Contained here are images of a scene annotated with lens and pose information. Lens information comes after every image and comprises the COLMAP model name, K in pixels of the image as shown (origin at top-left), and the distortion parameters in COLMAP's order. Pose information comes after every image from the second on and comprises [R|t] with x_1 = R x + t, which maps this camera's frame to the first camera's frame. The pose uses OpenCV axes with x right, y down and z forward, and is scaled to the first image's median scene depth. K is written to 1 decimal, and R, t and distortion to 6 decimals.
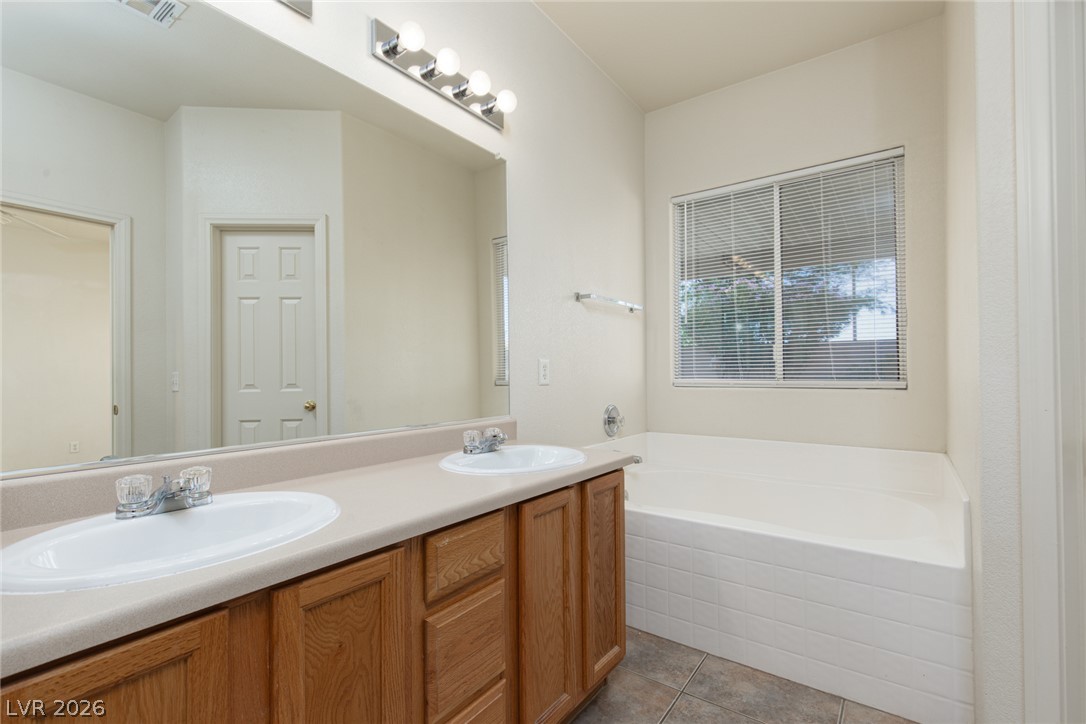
lens RADIAL K [[492.3, 0, 536.3], [0, 492.3, 365.2], [0, 0, 1]] dist [0.006139, -0.000573]
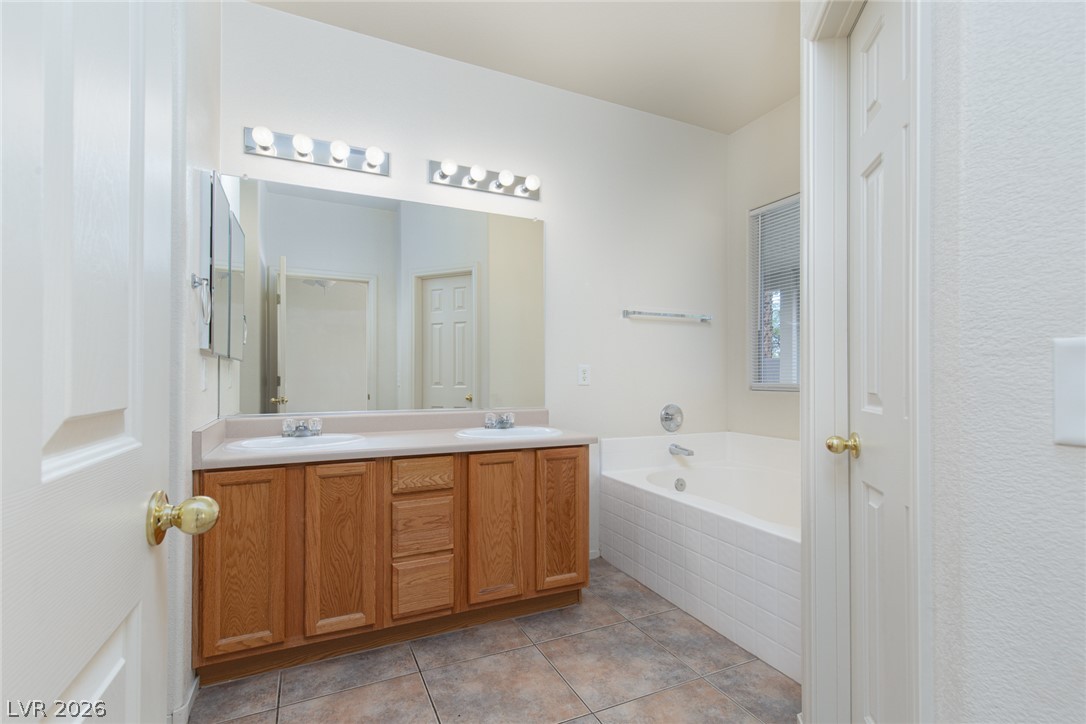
lens RADIAL K [[492.3, 0, 552.1], [0, 492.3, 368.4], [0, 0, 1]] dist [0.006139, -0.000573]
pose [[0.884732, -0.000820, -0.466100, 0.815515], [0.001014, 0.999999, 0.000166, -0.005883], [0.466099, -0.000619, 0.884732, -0.275935]]
